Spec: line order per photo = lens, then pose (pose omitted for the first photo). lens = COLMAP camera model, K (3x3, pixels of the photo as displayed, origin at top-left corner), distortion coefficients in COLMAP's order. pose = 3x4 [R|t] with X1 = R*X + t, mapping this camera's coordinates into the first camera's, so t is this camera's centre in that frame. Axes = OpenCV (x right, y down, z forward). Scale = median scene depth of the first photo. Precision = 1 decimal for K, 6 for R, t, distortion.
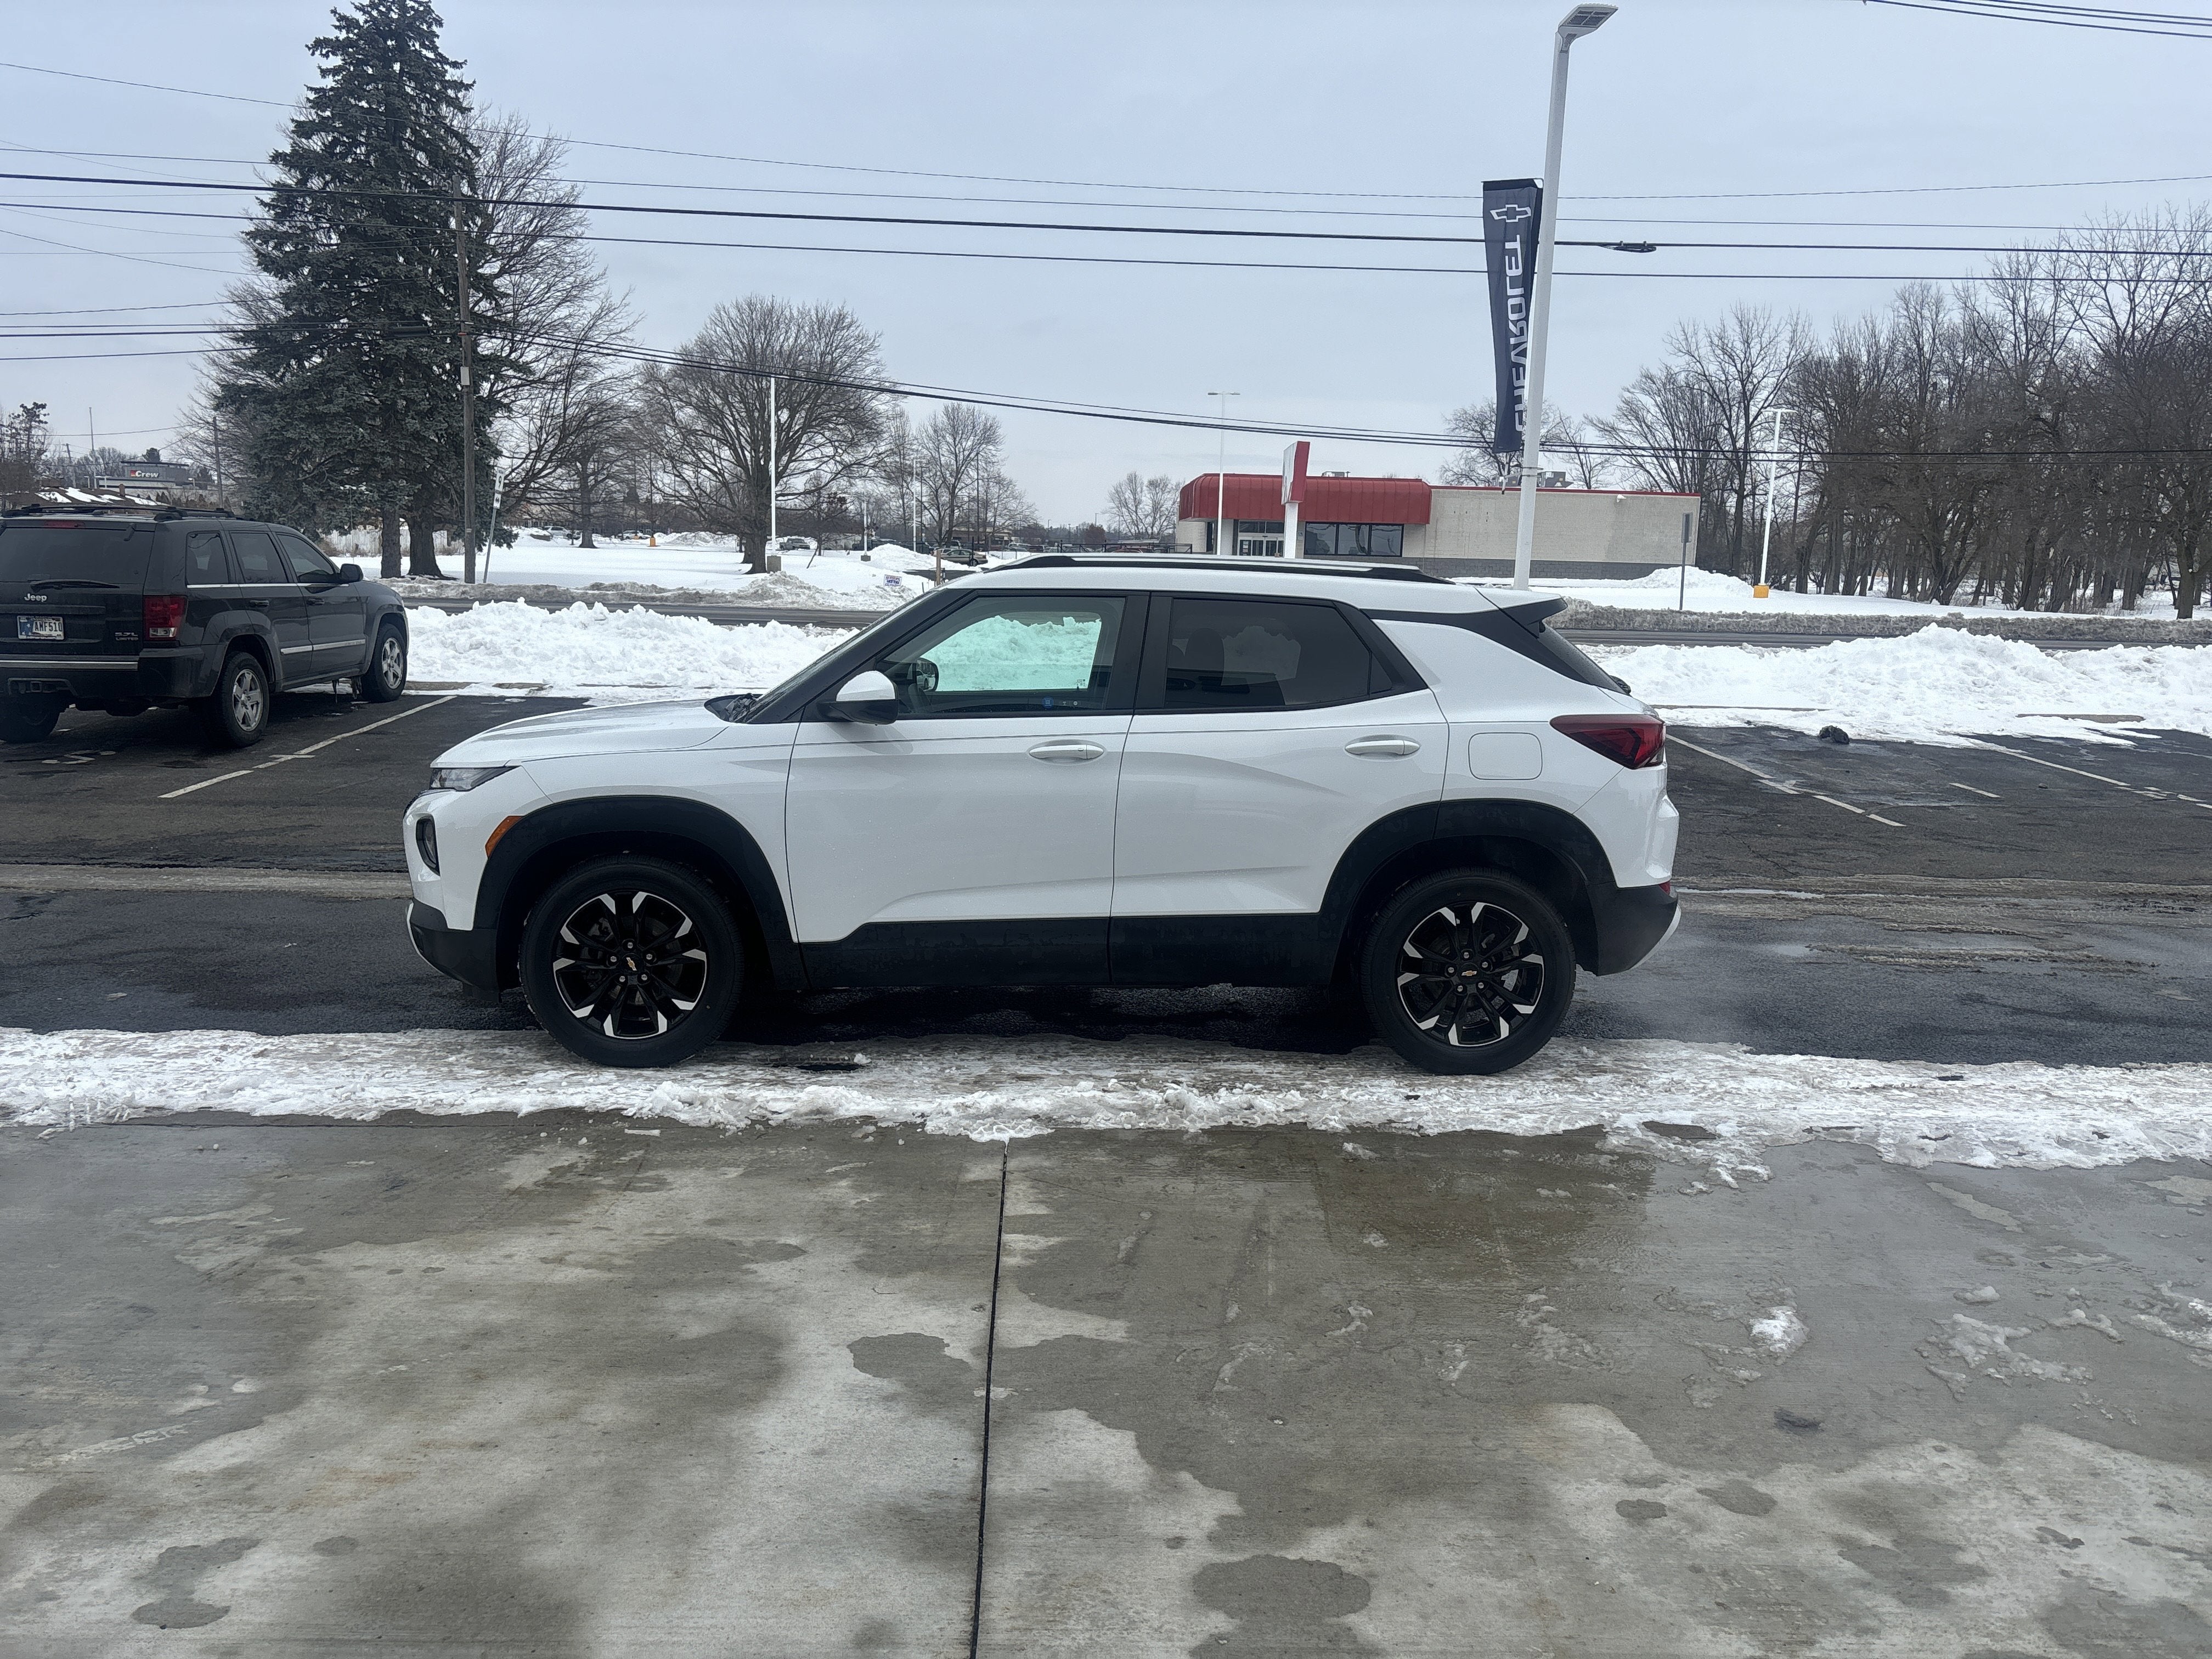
lens RADIAL K [[1668.9, 0, 1119.8], [0, 1668.9, 834.9], [0, 0, 1]] dist [0.051463, -0.050884]
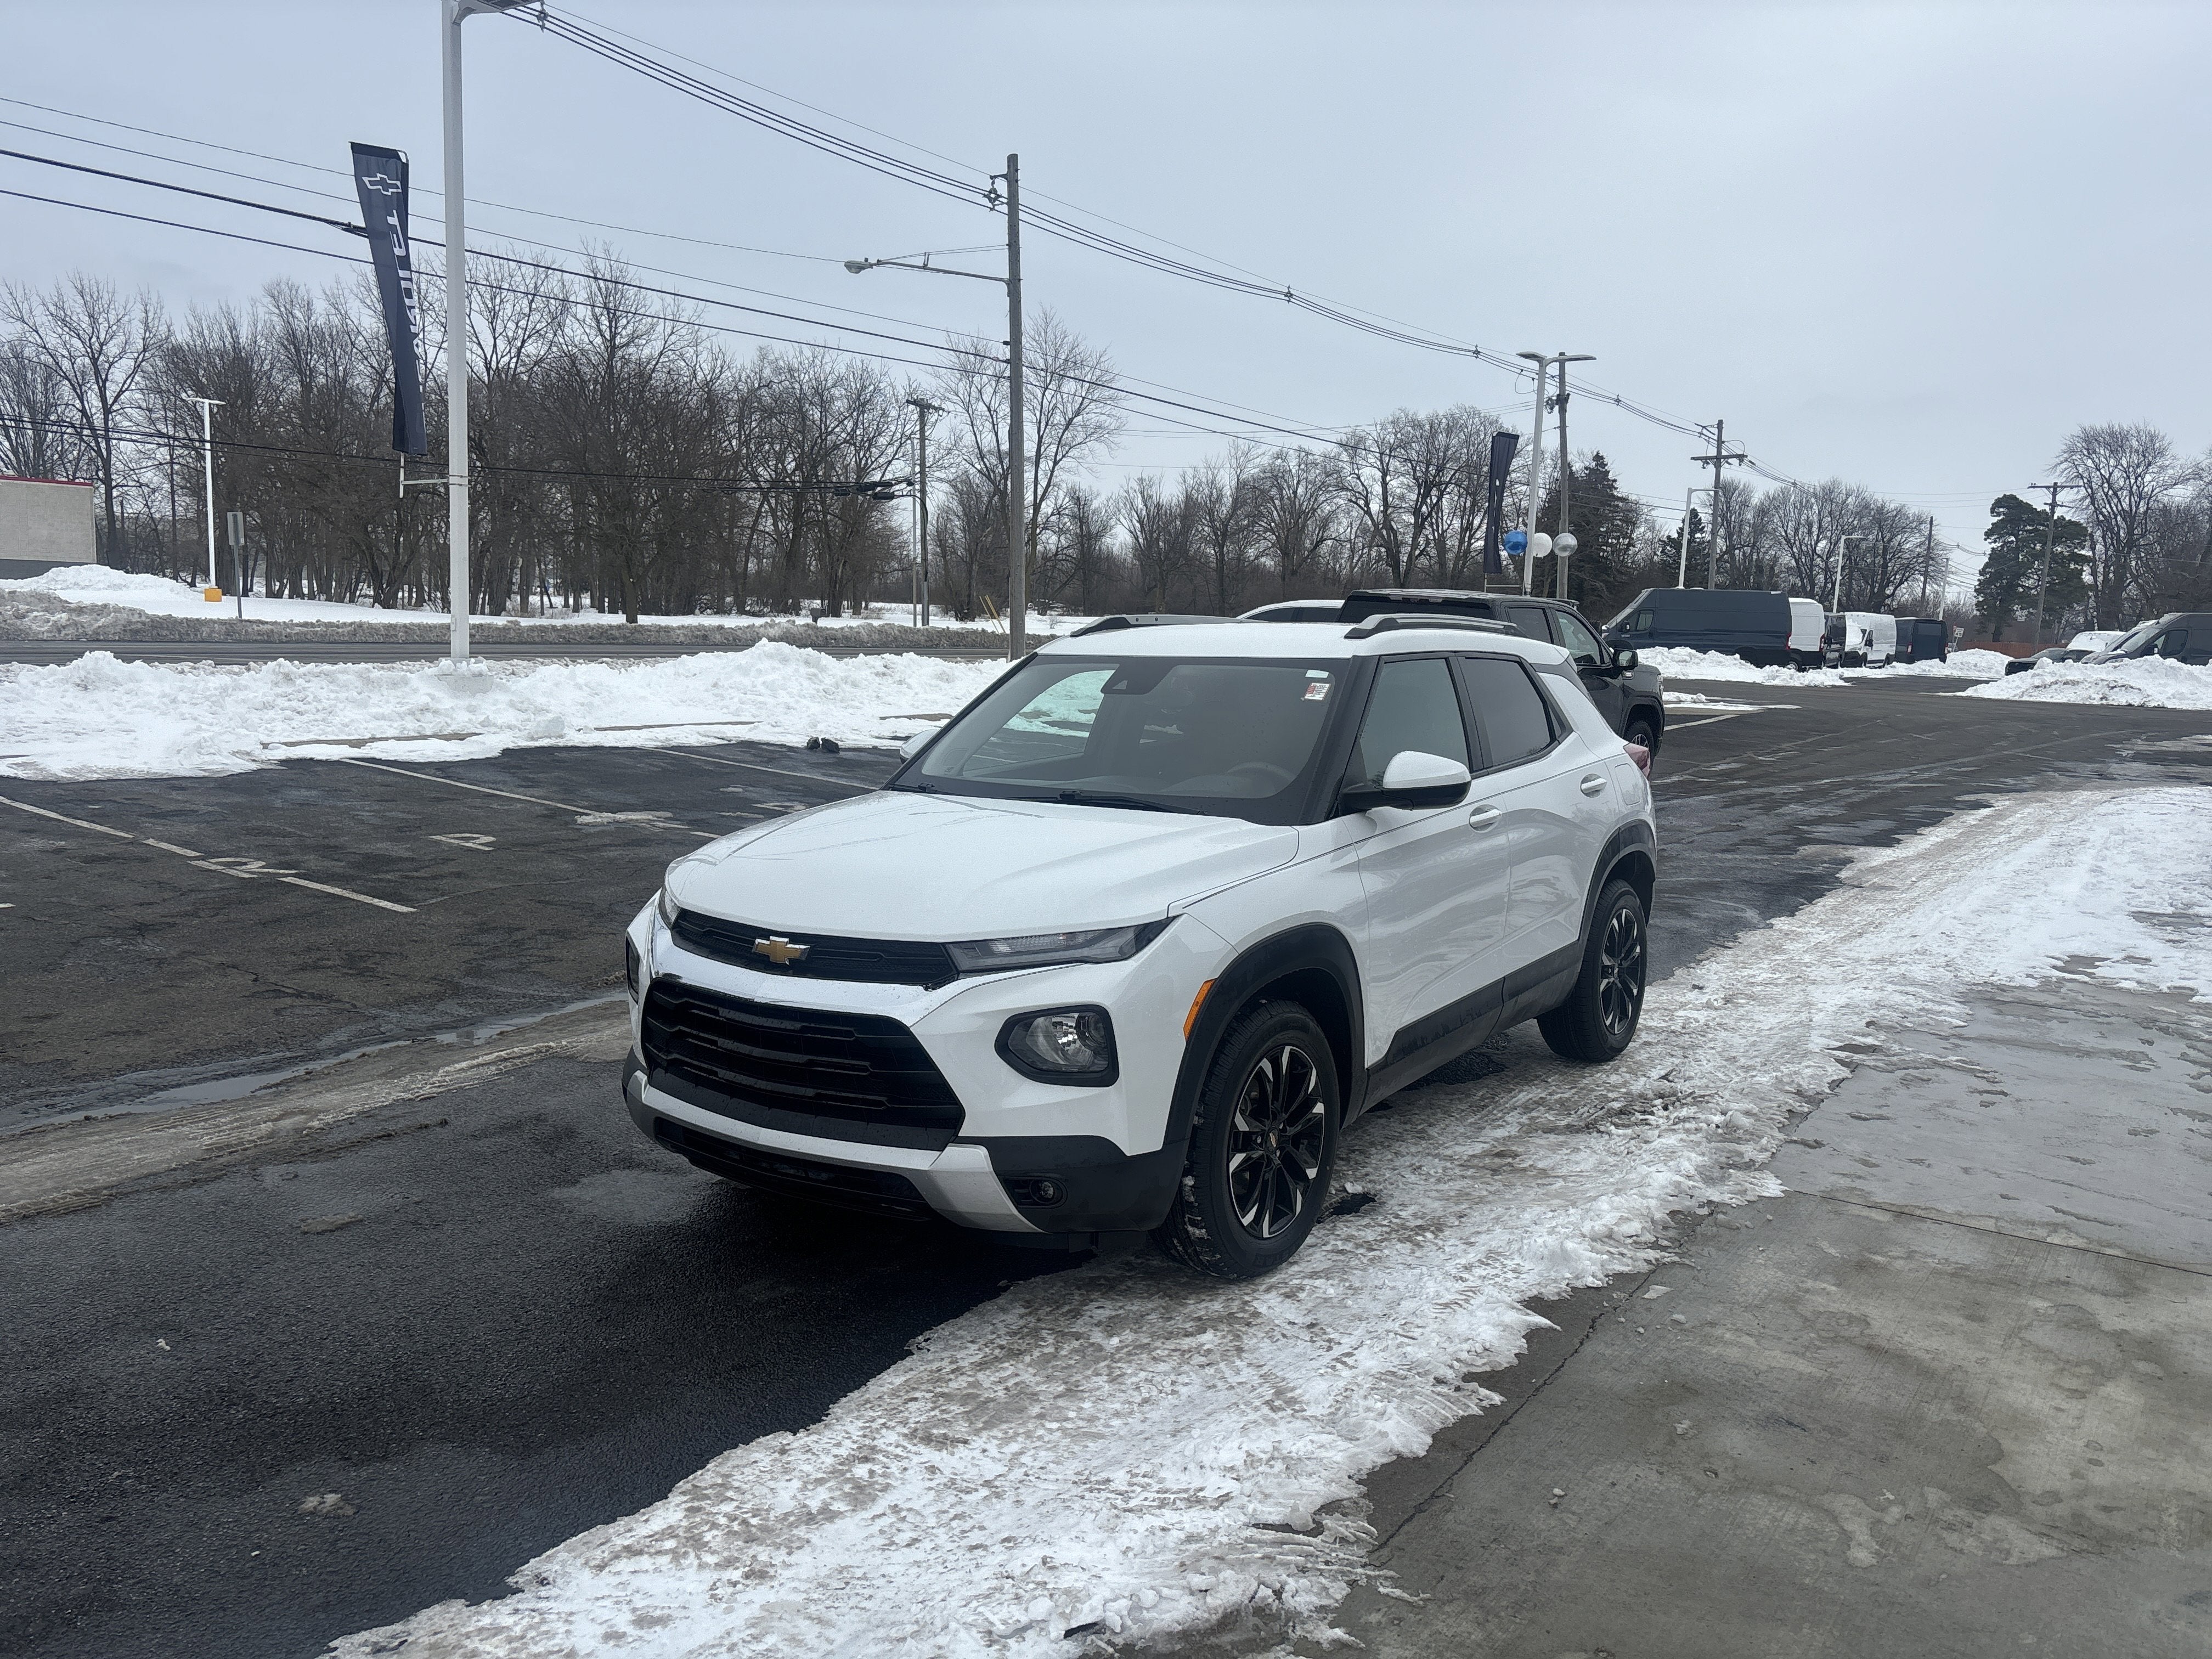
lens RADIAL K [[1668.9, 0, 1112.1], [0, 1668.9, 849.6], [0, 0, 1]] dist [0.051463, -0.050884]
pose [[0.602654, -0.118780, 0.789113, -0.298999], [0.111746, 0.991678, 0.063930, -0.037674], [-0.790140, 0.049652, 0.610912, 0.179735]]
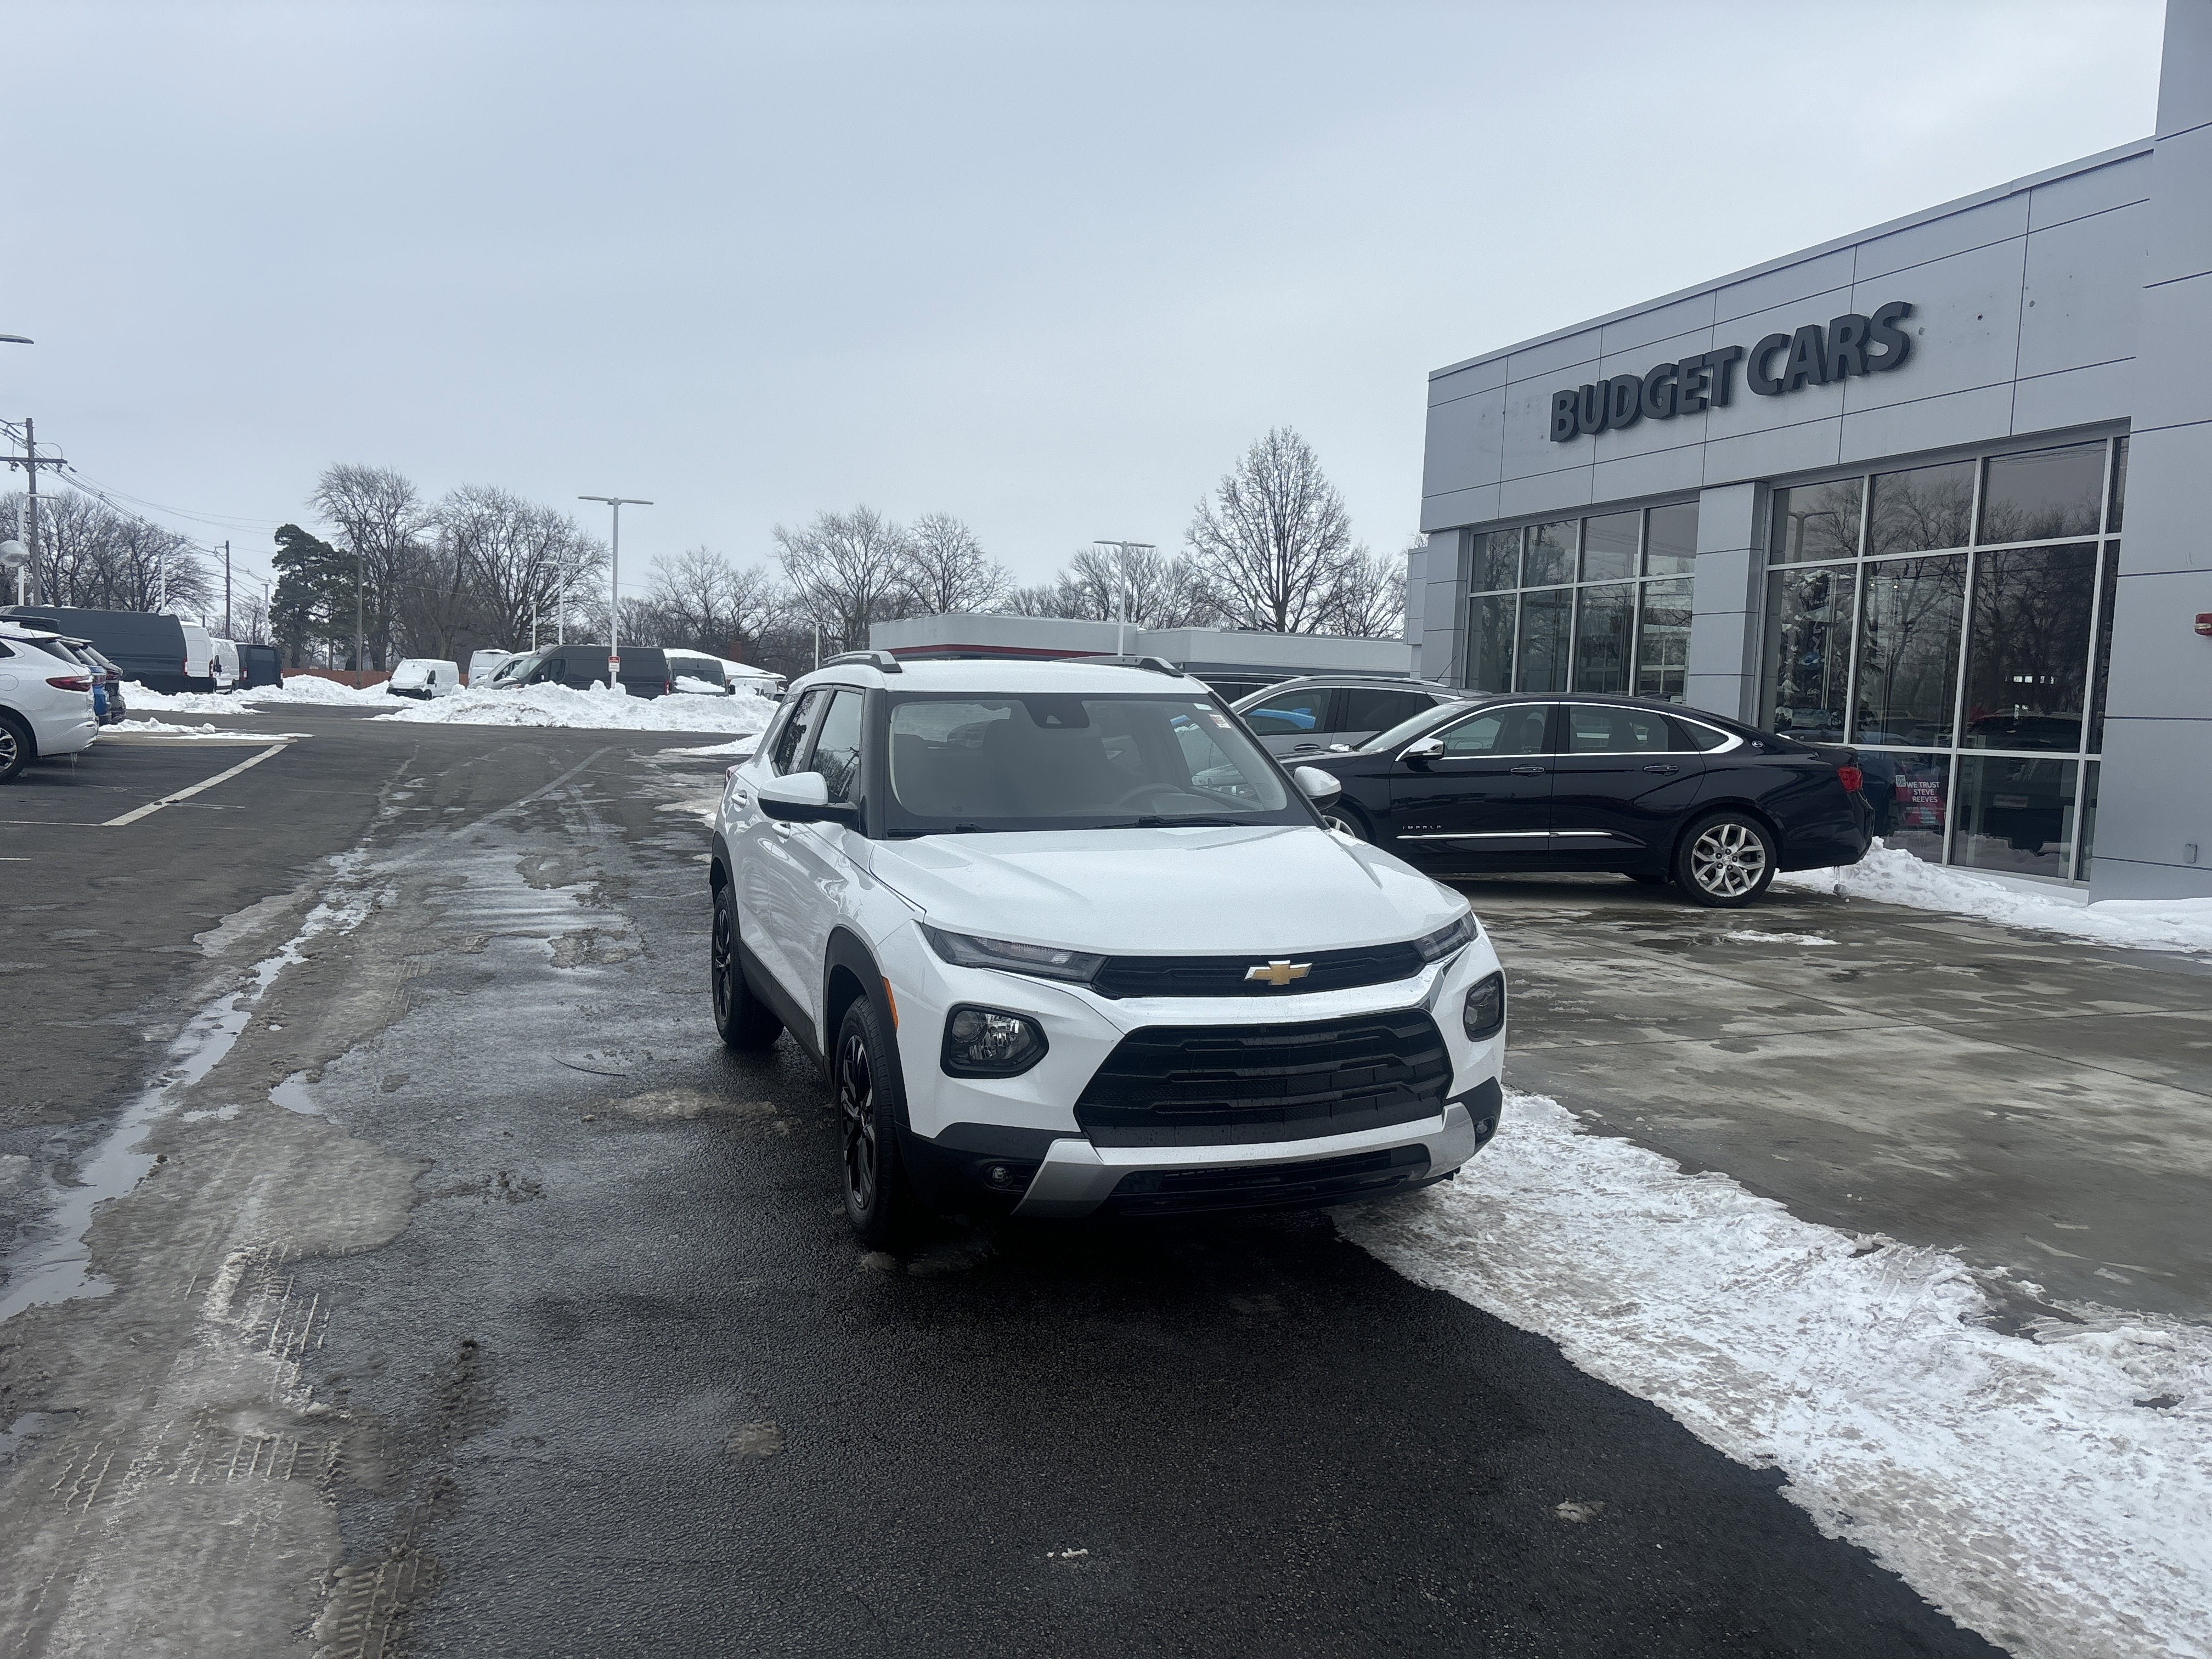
lens RADIAL K [[1668.9, 0, 1113.8], [0, 1668.9, 846.7], [0, 0, 1]] dist [0.051463, -0.050884]
pose [[-0.312721, -0.121634, 0.942025, -0.368327], [0.109406, 0.980553, 0.162928, -0.075758], [-0.943523, 0.154015, -0.293332, 0.455252]]
